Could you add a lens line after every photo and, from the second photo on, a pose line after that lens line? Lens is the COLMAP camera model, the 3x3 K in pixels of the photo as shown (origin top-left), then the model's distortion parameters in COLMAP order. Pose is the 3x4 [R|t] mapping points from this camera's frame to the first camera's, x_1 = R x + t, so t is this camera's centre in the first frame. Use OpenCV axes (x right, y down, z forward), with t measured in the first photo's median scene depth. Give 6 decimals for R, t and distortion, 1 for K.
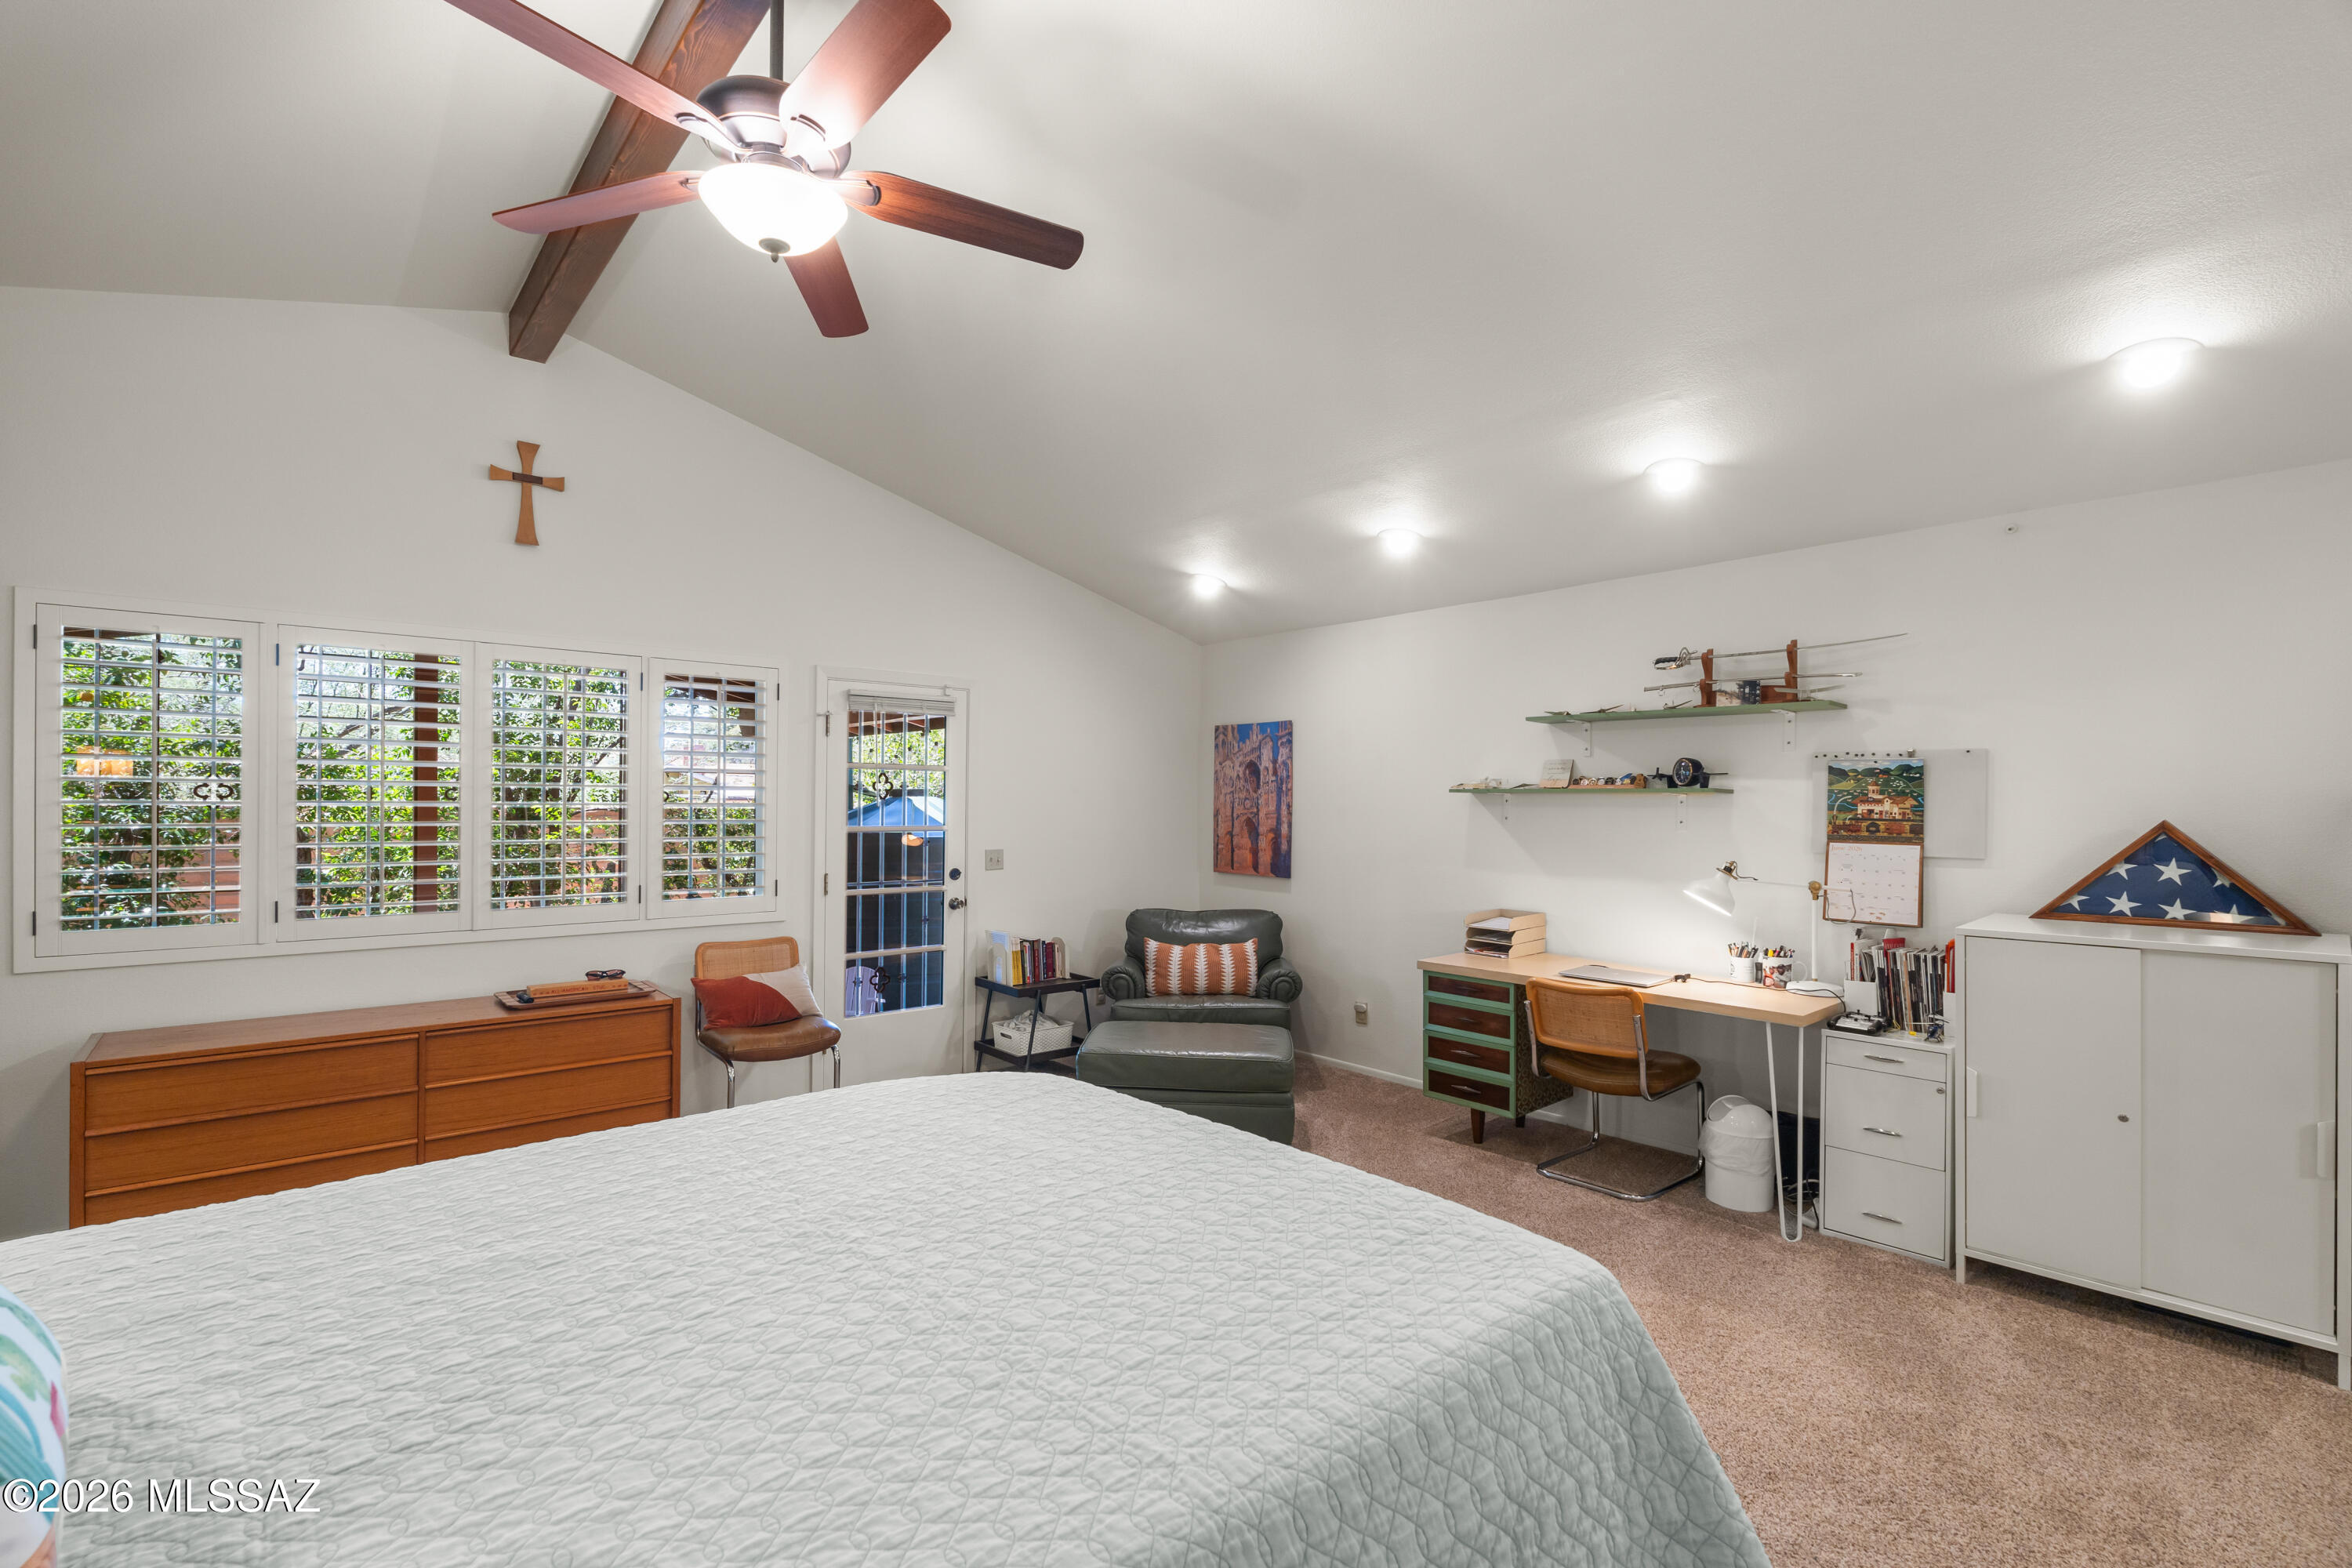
lens RADIAL K [[1041.3, 0, 1174.3], [0, 1041.3, 814.8], [0, 0, 1]] dist [-0.005391, 0.000811]
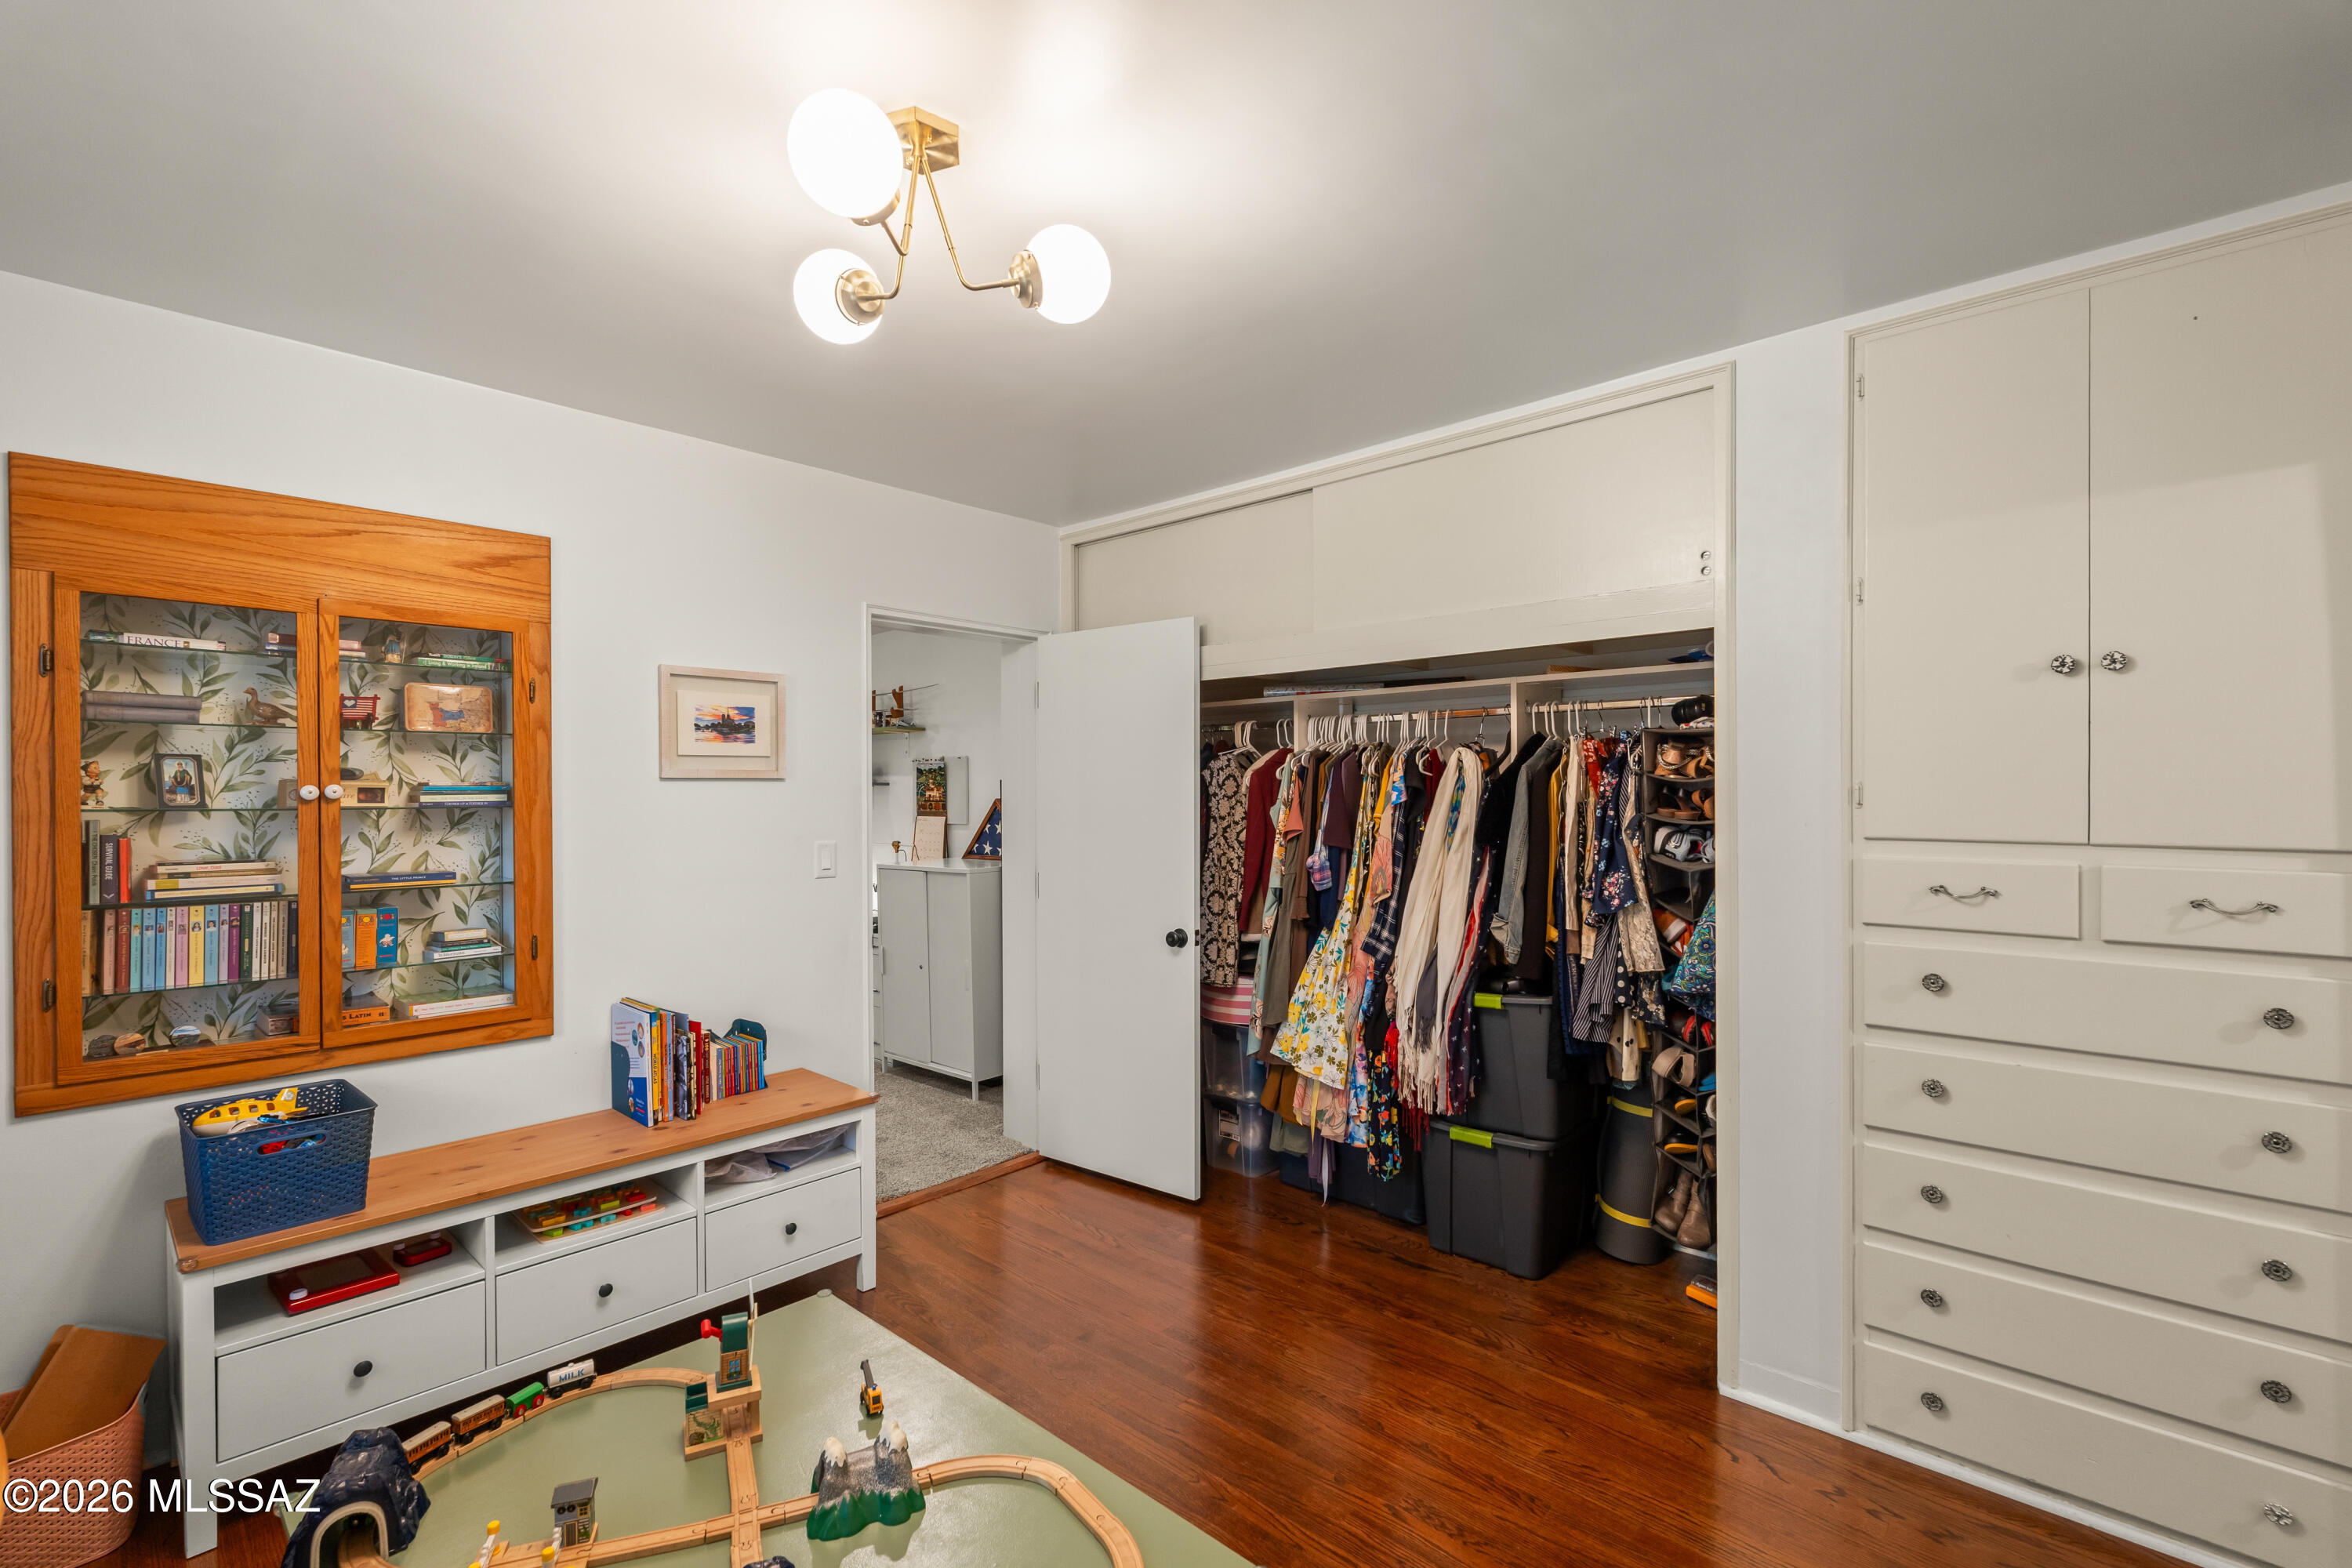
lens RADIAL K [[1041.3, 0, 1174.3], [0, 1041.3, 814.8], [0, 0, 1]] dist [-0.005391, 0.000811]
pose [[0.995837, -0.016484, 0.089649, 0.884016], [0.015582, 0.999821, 0.010750, 0.014421], [-0.089811, -0.009308, 0.995915, -0.611182]]
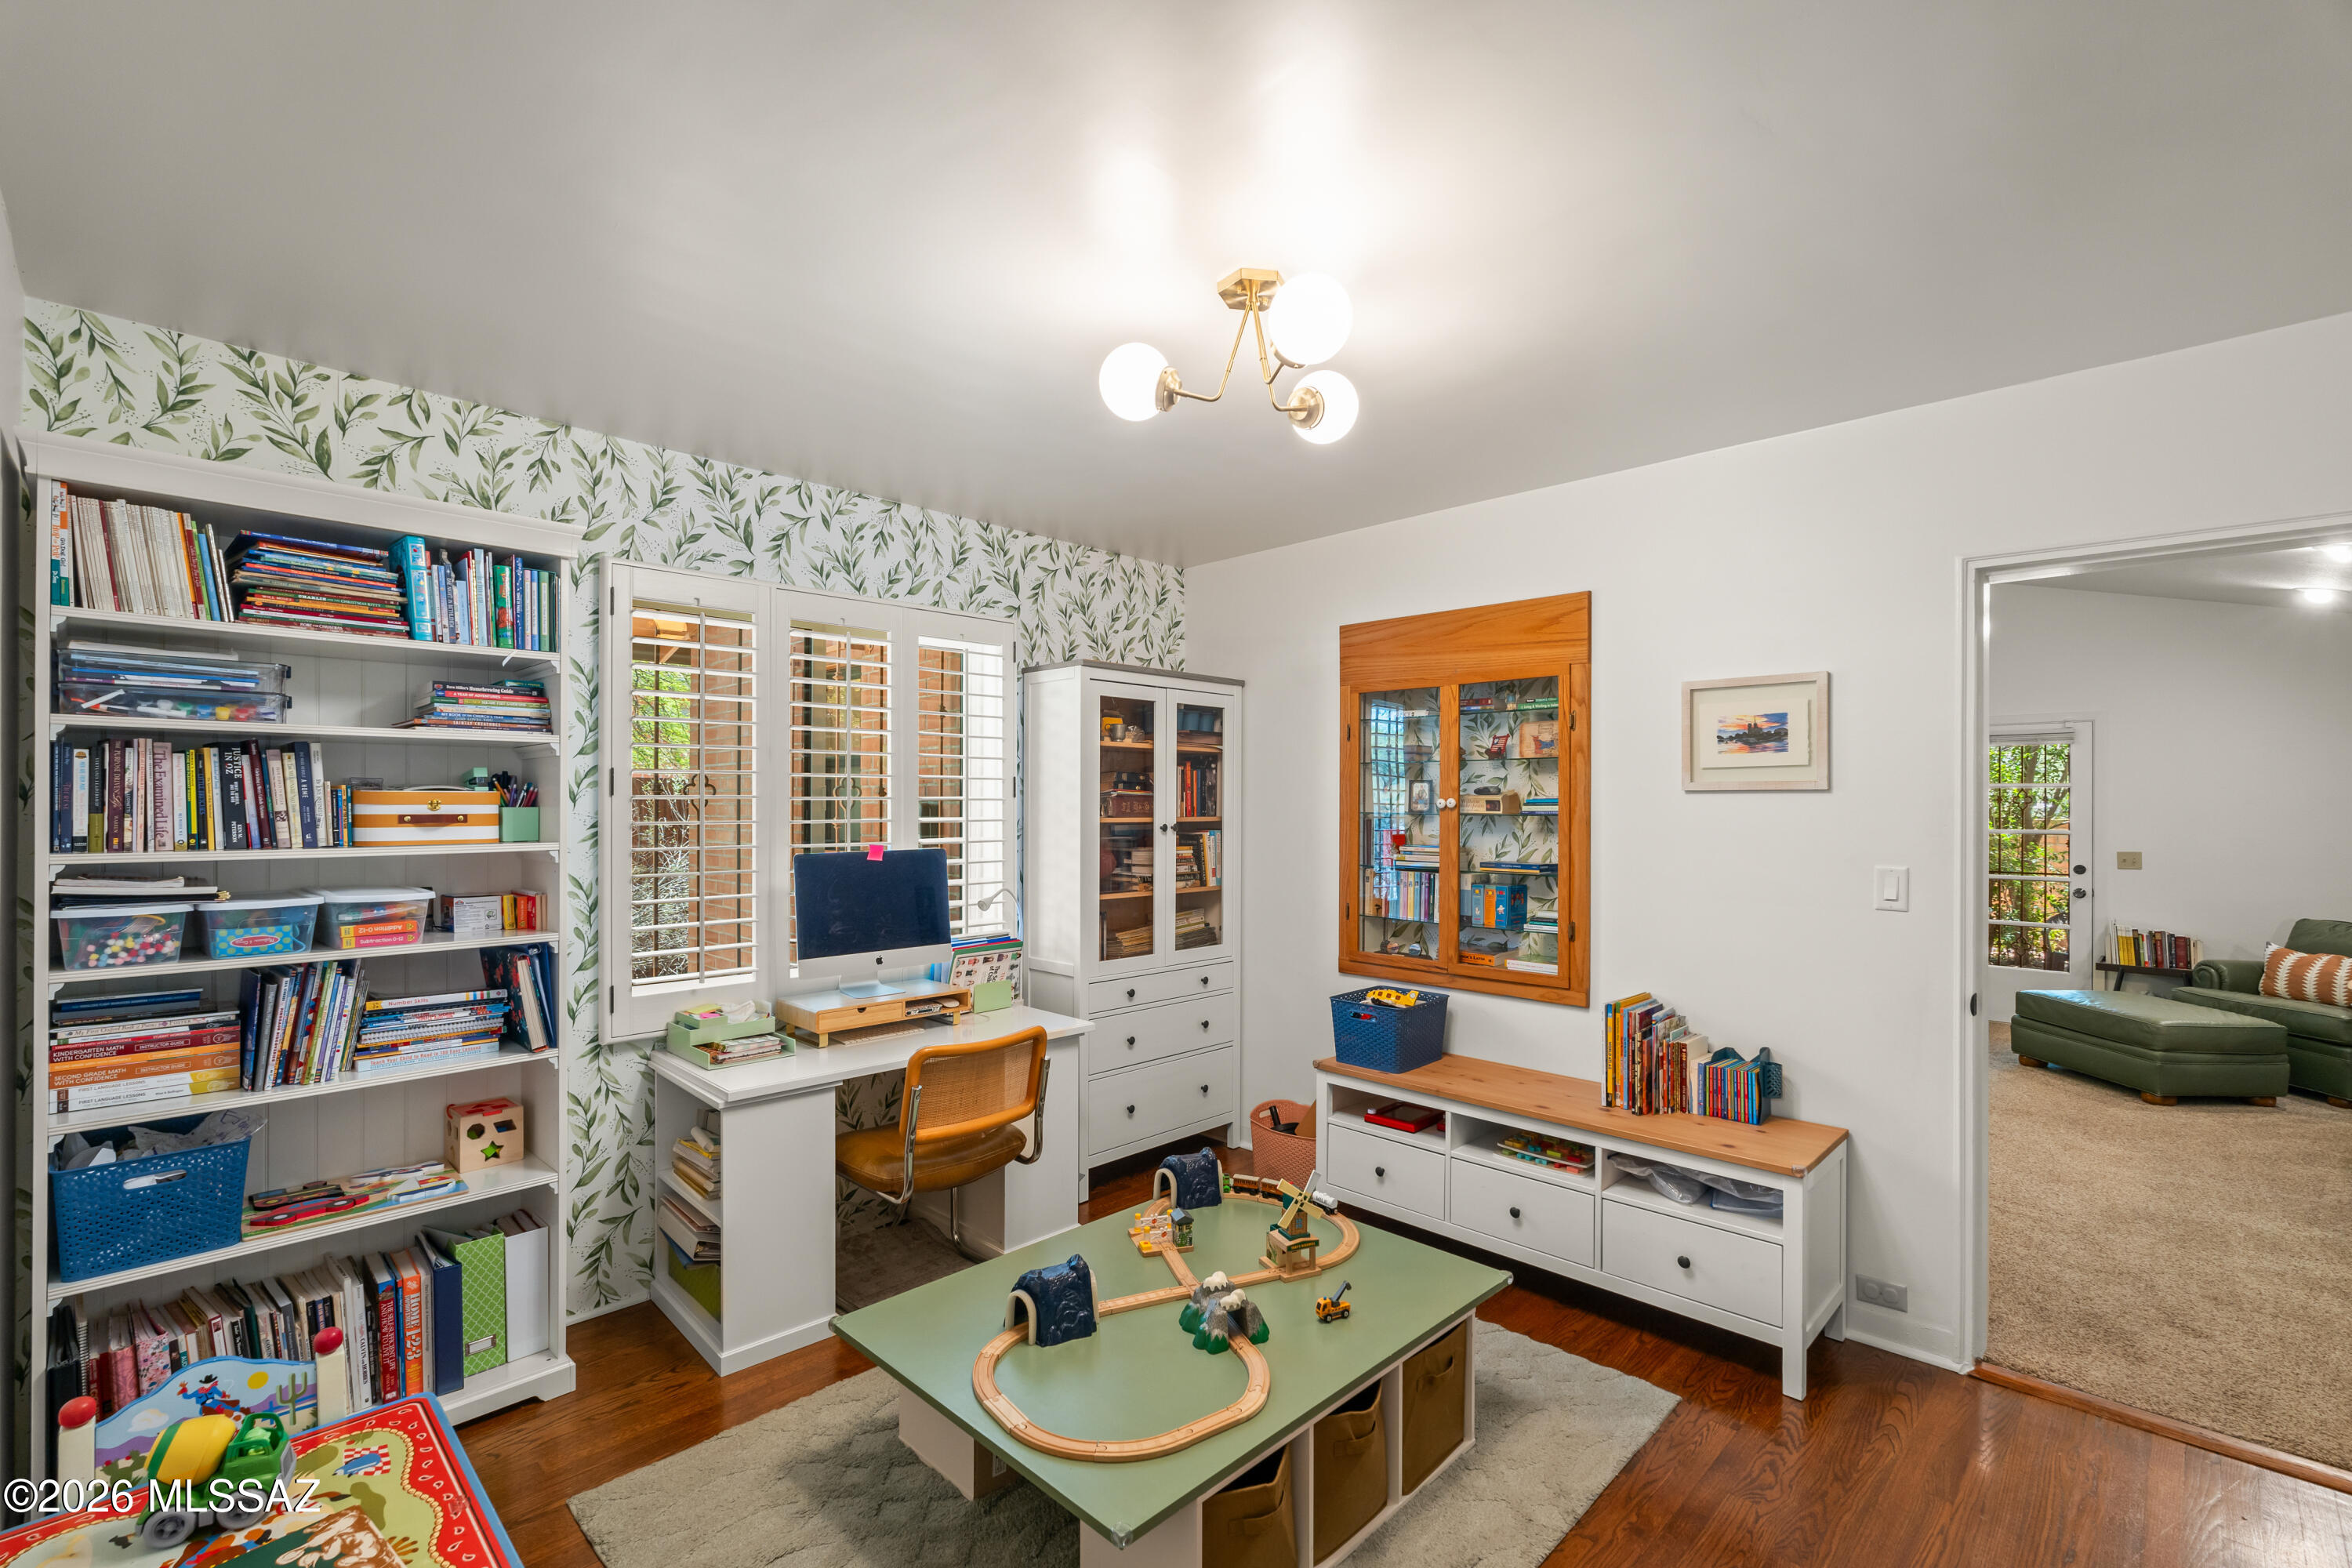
lens RADIAL K [[1041.3, 0, 1174.3], [0, 1041.3, 814.8], [0, 0, 1]] dist [-0.005391, 0.000811]
pose [[0.052388, -0.000598, -0.998627, 1.393111], [-0.016480, 0.999863, -0.001463, 0.015783], [0.998491, 0.016534, 0.052371, -0.215164]]
